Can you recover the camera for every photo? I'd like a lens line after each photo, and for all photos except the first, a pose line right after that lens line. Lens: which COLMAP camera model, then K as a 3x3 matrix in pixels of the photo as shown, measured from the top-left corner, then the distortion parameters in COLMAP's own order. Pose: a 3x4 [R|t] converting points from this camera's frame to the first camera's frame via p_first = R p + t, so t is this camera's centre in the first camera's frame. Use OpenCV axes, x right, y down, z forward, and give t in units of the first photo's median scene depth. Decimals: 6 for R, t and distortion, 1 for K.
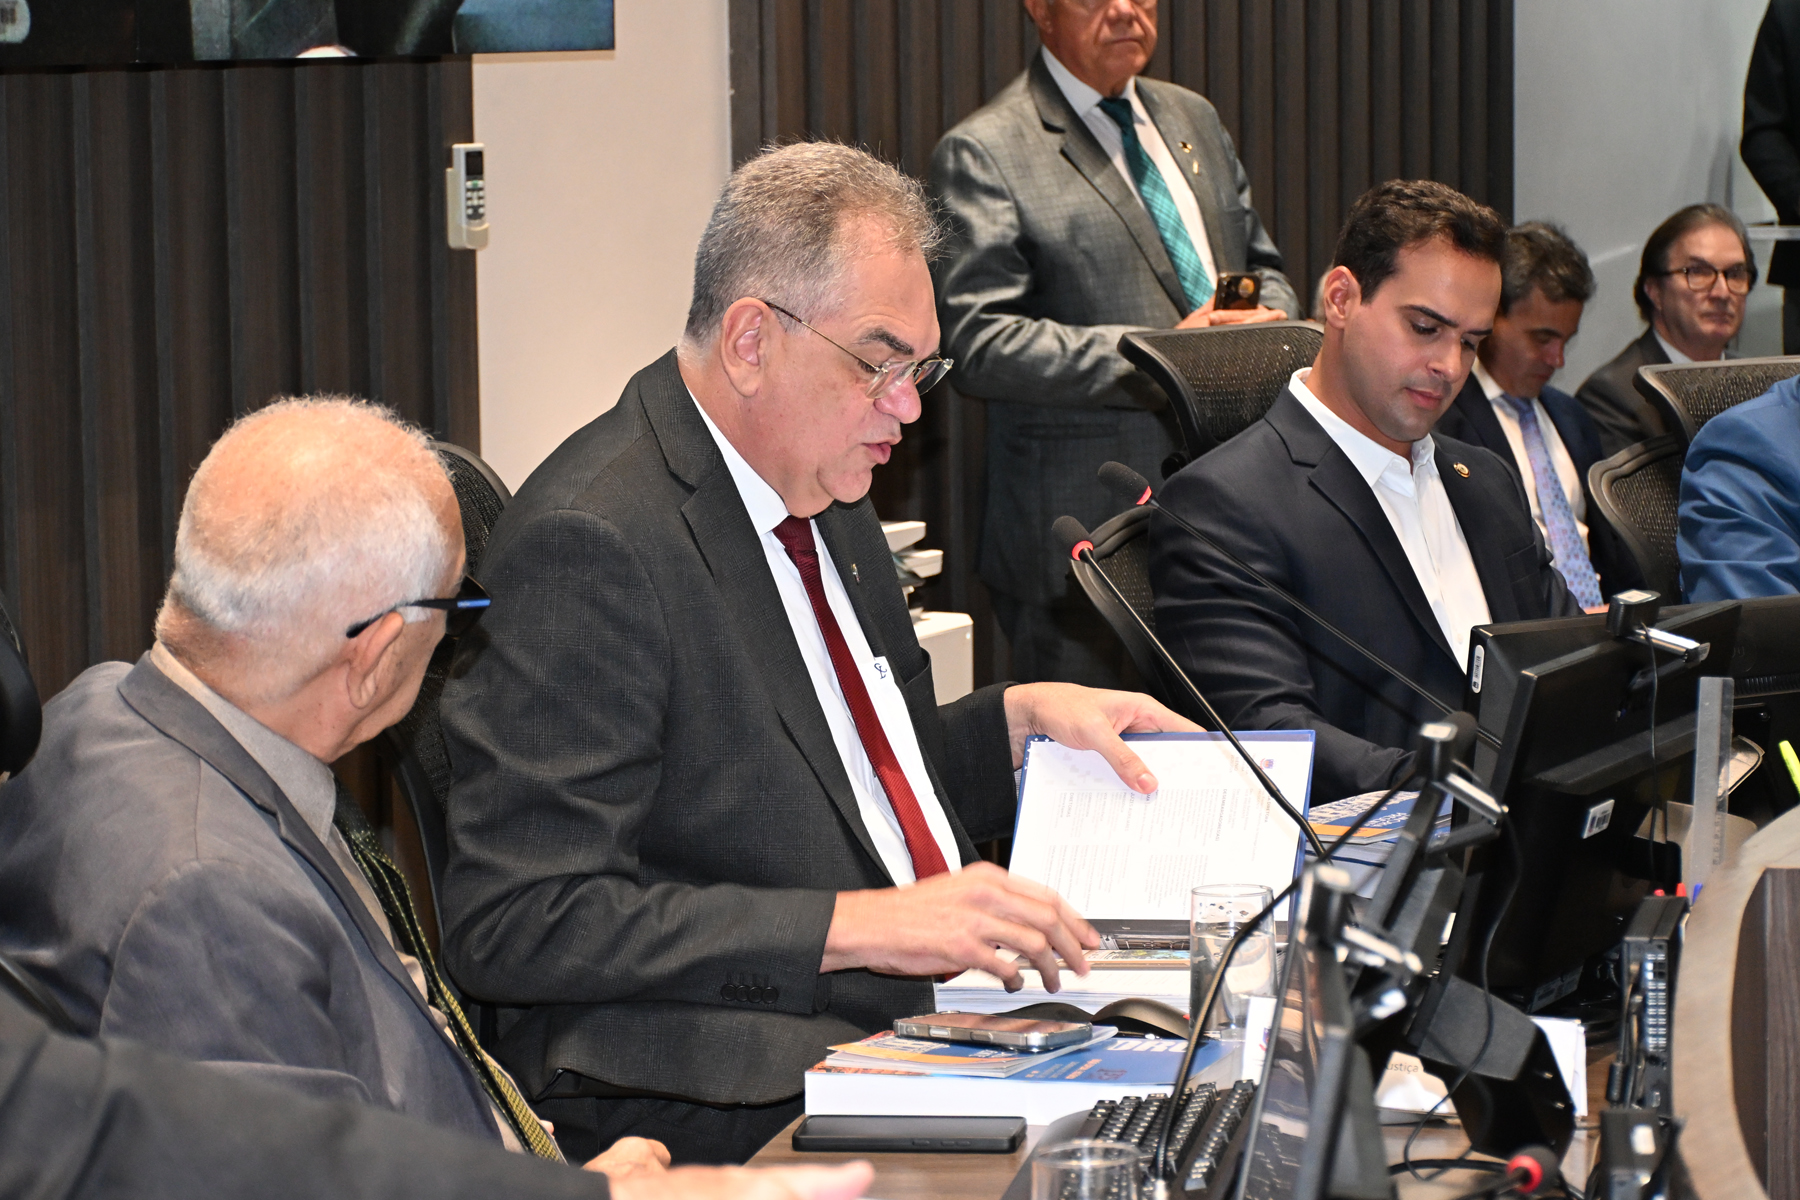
lens RADIAL K [[5513.5, 0, 943.4], [0, 5513.5, 598.2], [0, 0, 1]] dist [0.586060, -20.846021]
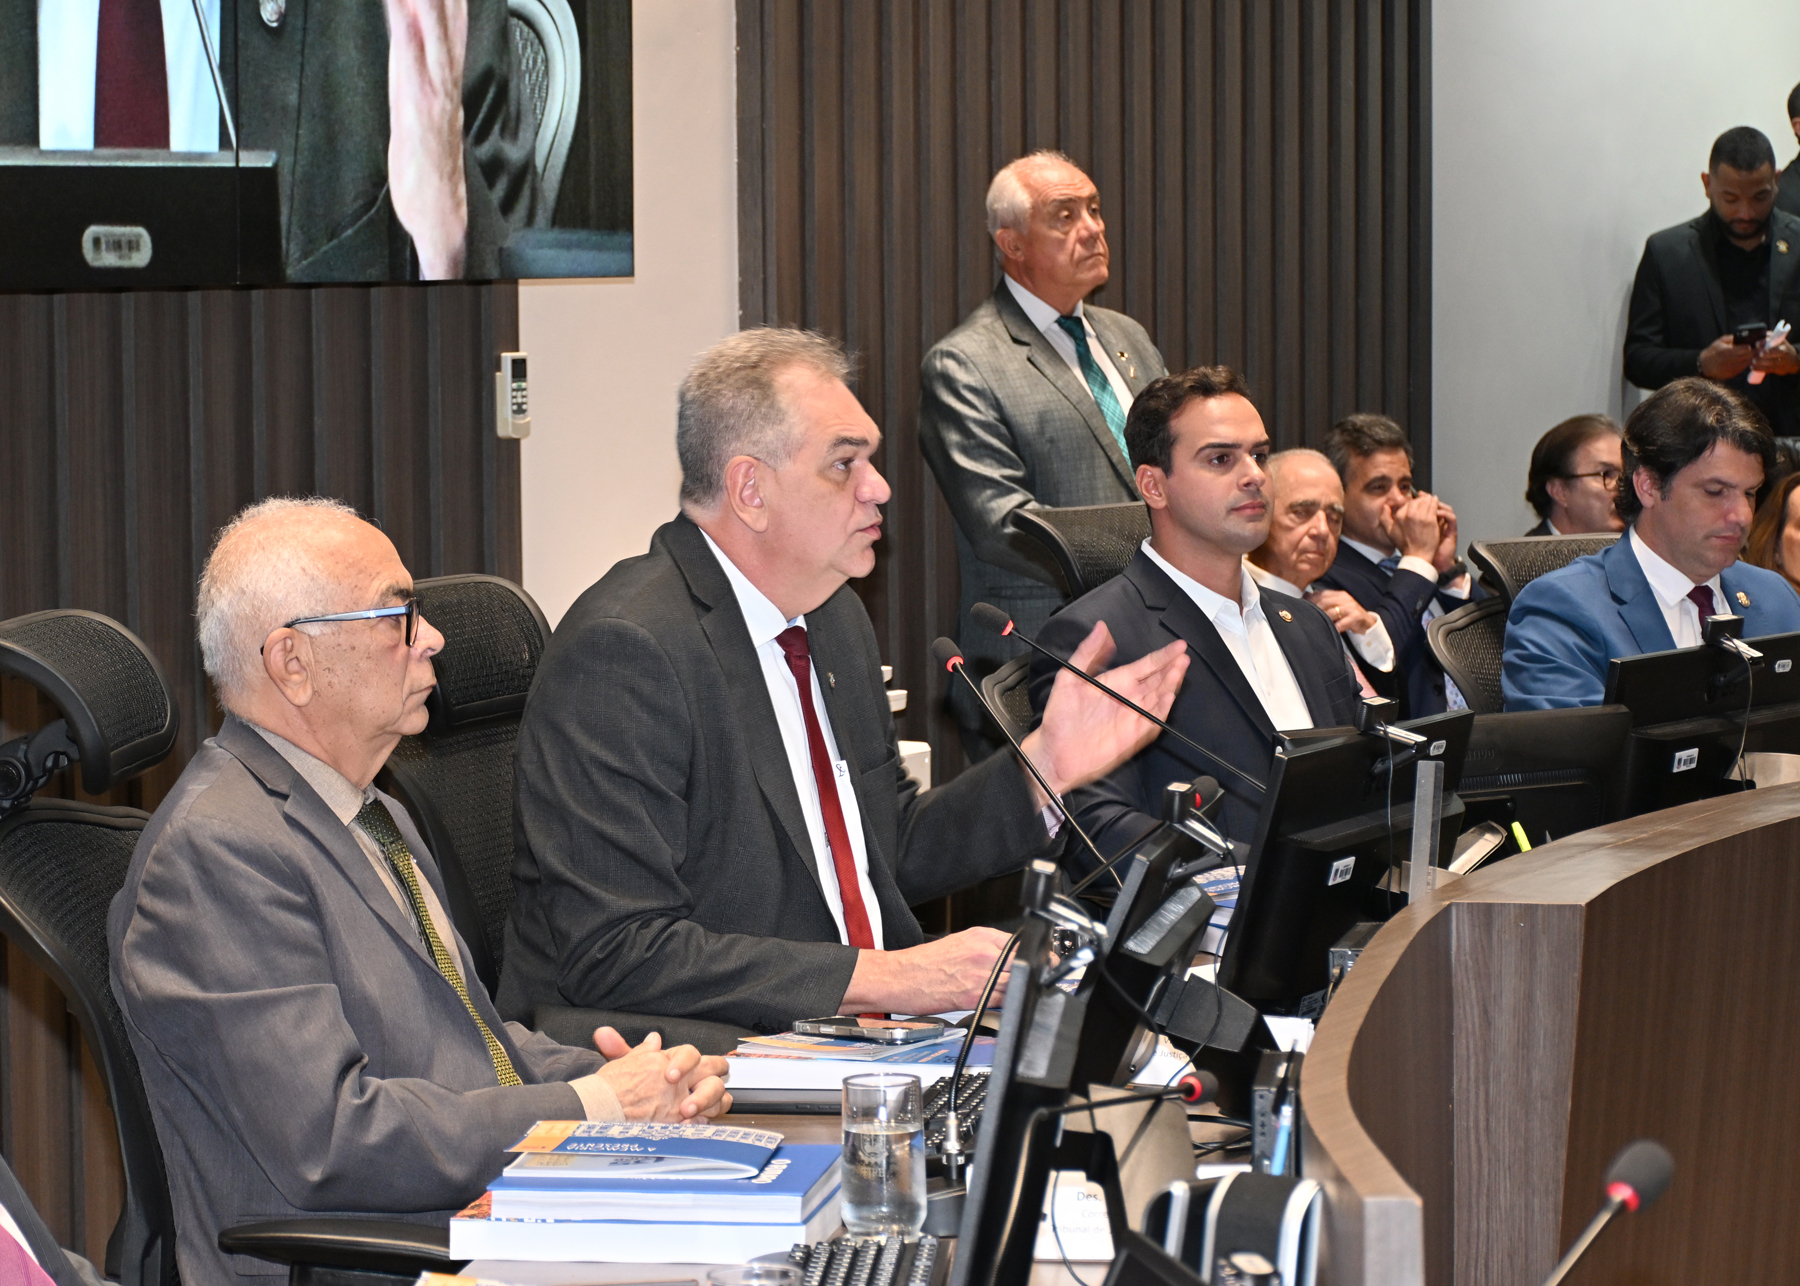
lens RADIAL K [[5043.9, 0, 900.0], [0, 5043.9, 643.0], [0, 0, 1]] dist [0.001699, -0.928335]
pose [[0.999657, 0.006663, -0.025332, 0.029517], [-0.007366, 0.999588, -0.027745, 0.013236], [0.025137, 0.027922, 0.999294, -0.118930]]
